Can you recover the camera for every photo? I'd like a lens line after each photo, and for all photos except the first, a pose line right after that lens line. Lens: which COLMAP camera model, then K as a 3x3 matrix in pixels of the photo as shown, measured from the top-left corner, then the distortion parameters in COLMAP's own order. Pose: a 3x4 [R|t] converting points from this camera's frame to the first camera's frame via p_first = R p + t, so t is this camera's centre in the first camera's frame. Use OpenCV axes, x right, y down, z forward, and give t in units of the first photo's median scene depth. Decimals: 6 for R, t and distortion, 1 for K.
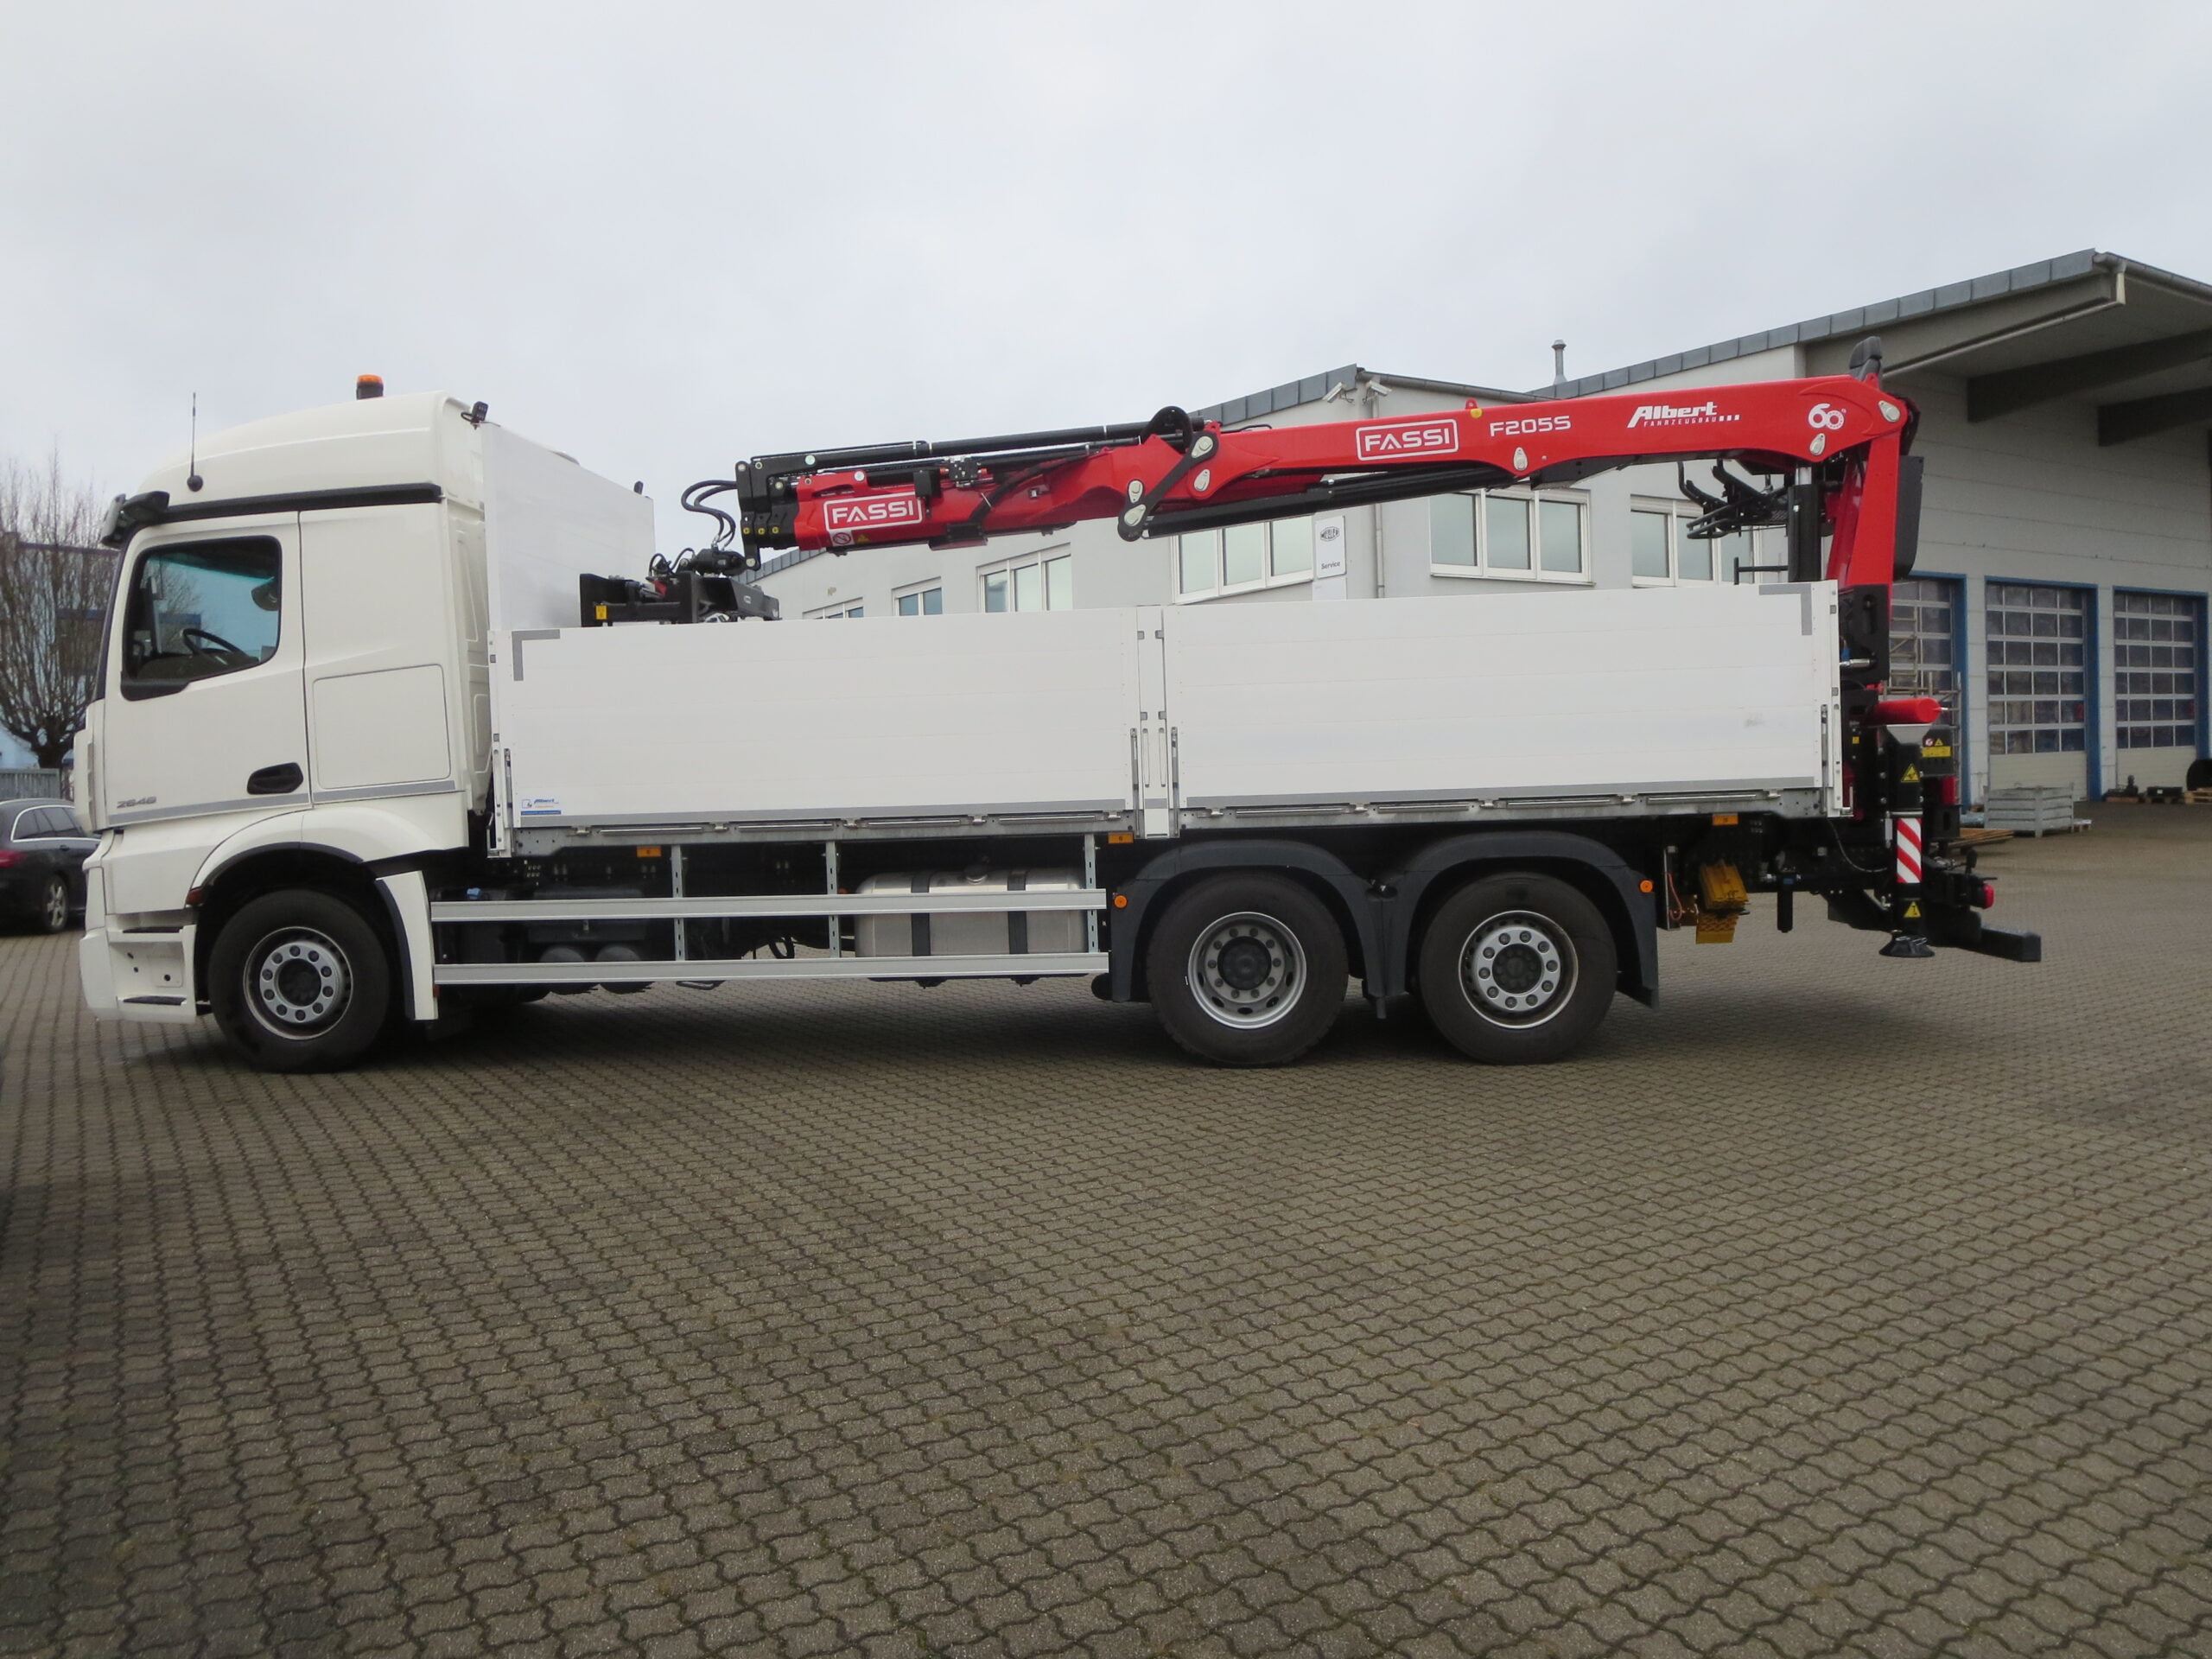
lens RADIAL K [[1559.2, 0, 1153.9], [0, 1559.2, 835.2], [0, 0, 1]] dist [0.014005, 0.002006]
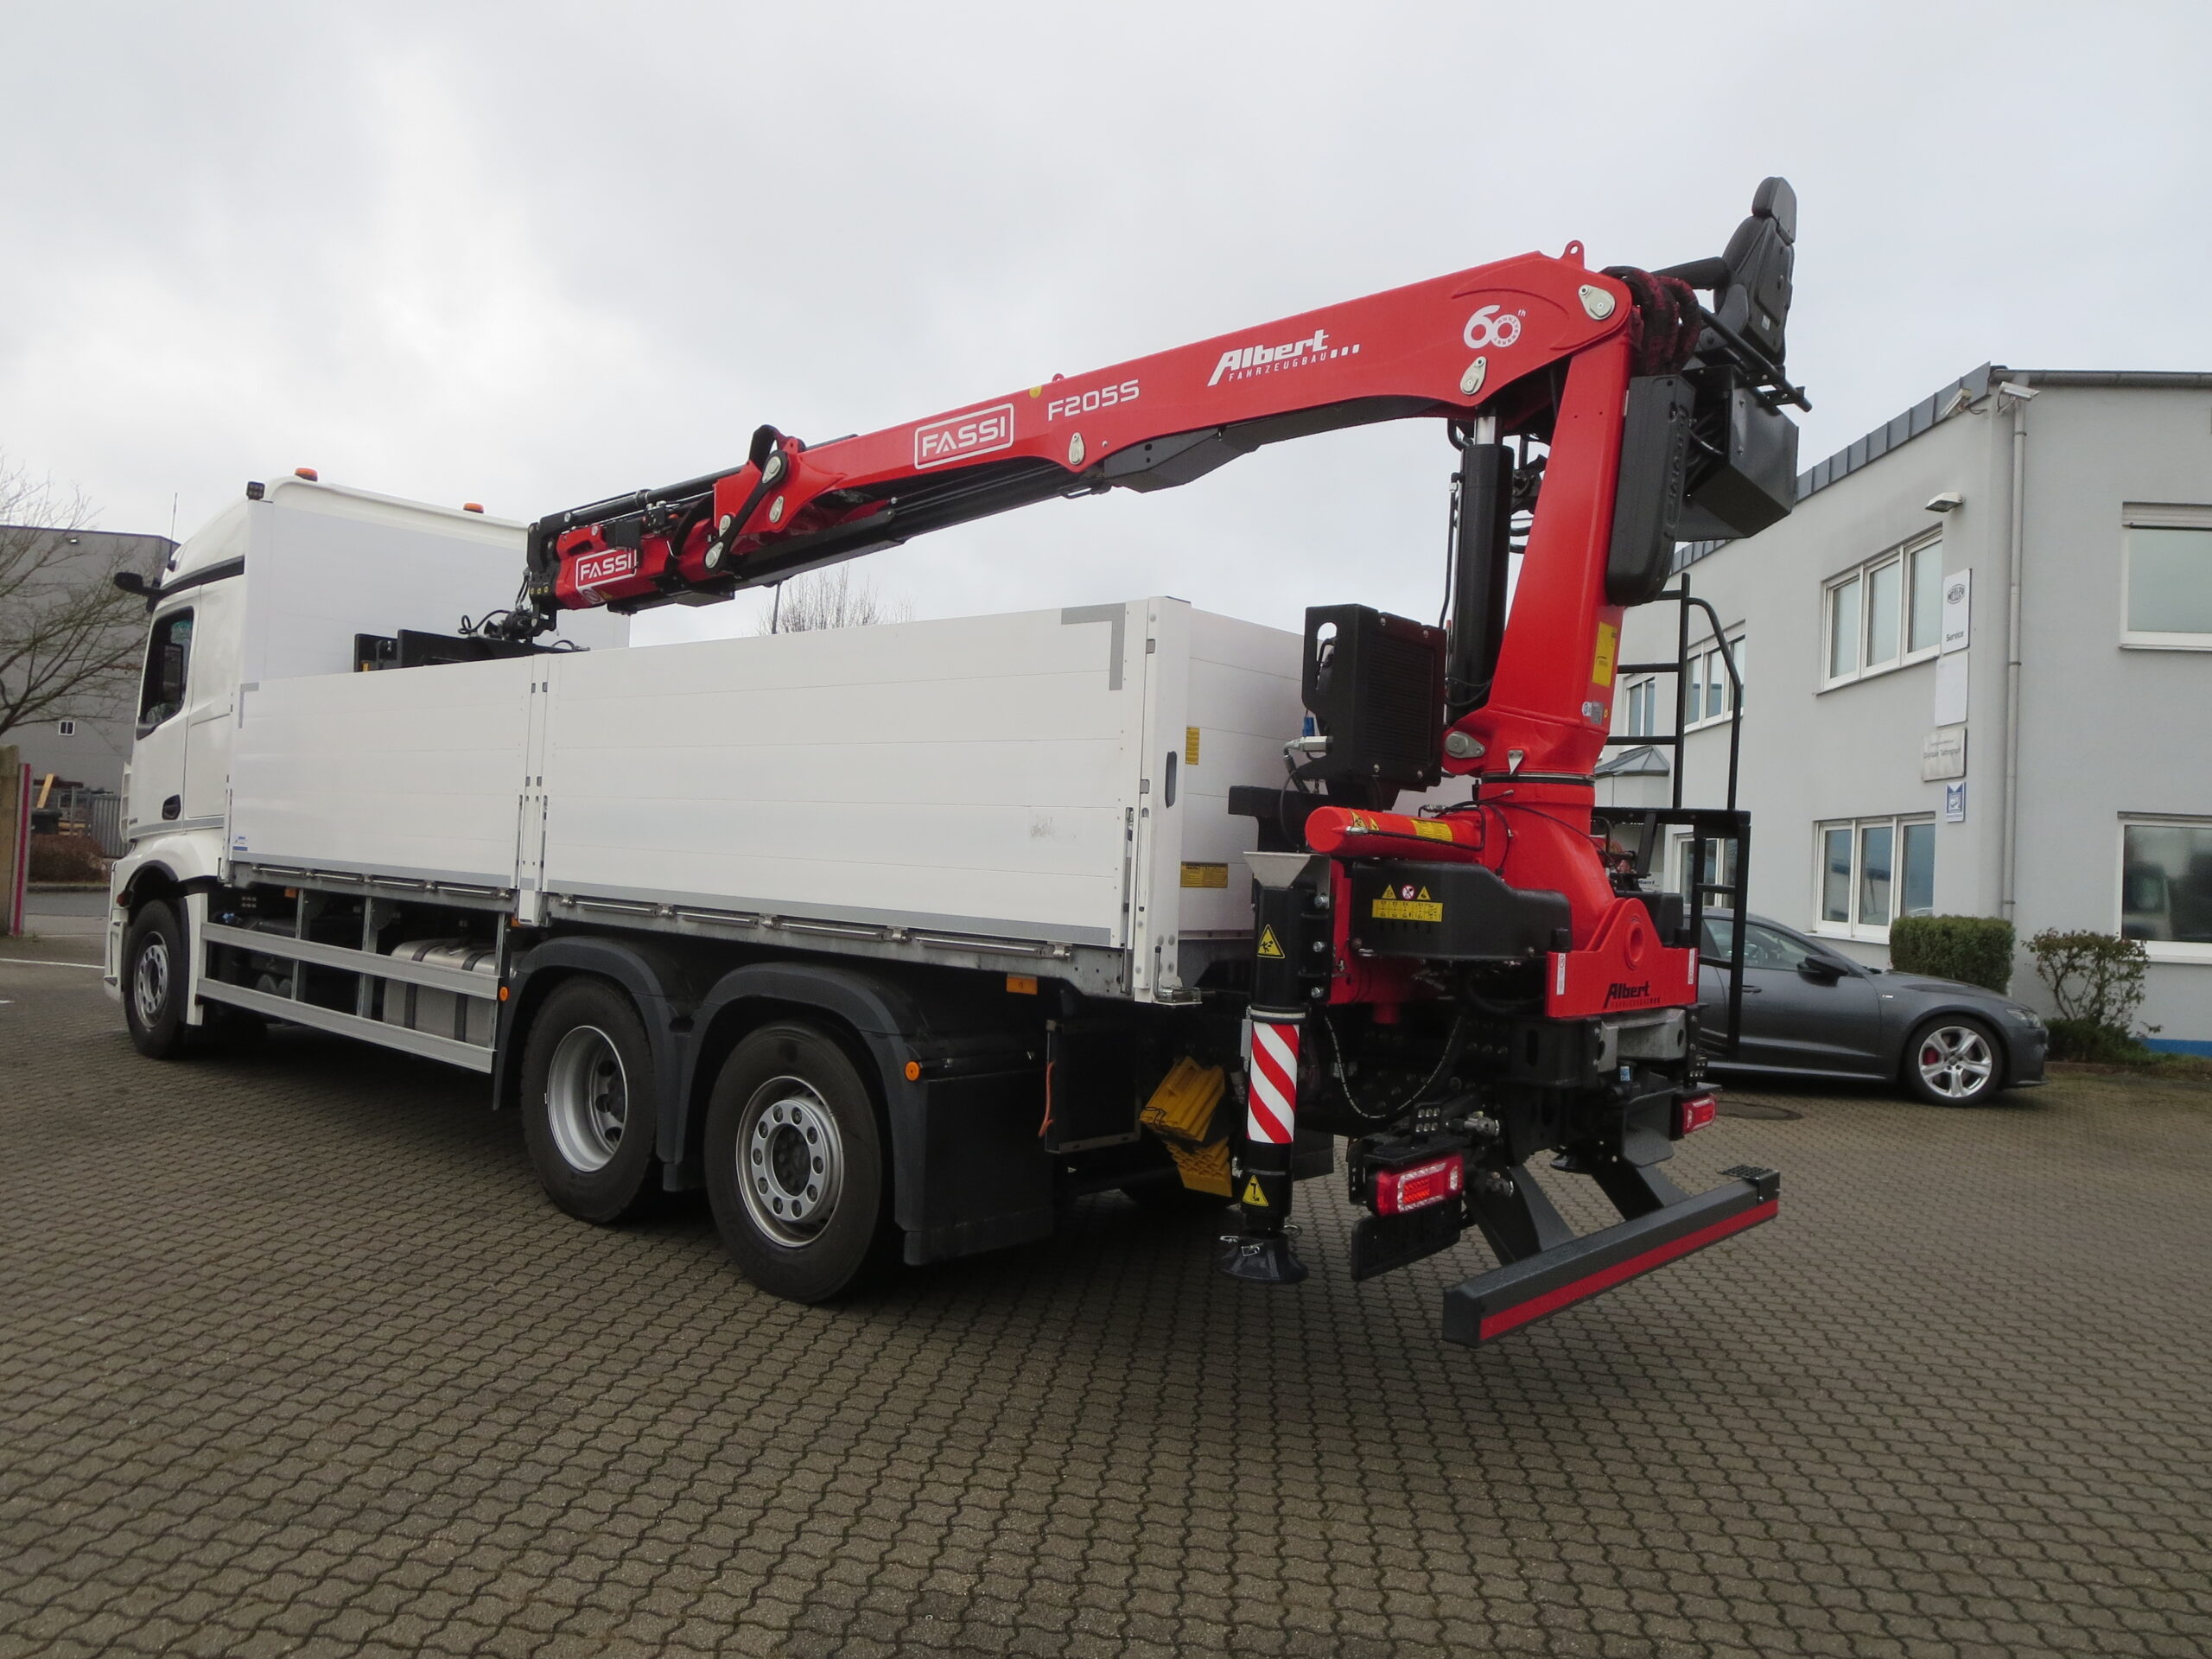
lens RADIAL K [[1559.2, 0, 1153.9], [0, 1559.2, 835.2], [0, 0, 1]] dist [0.014005, 0.002006]
pose [[0.773703, 0.060400, -0.630663, 0.782831], [-0.101248, 0.994439, -0.028972, -0.055660], [0.625406, 0.086269, 0.775516, 0.538609]]
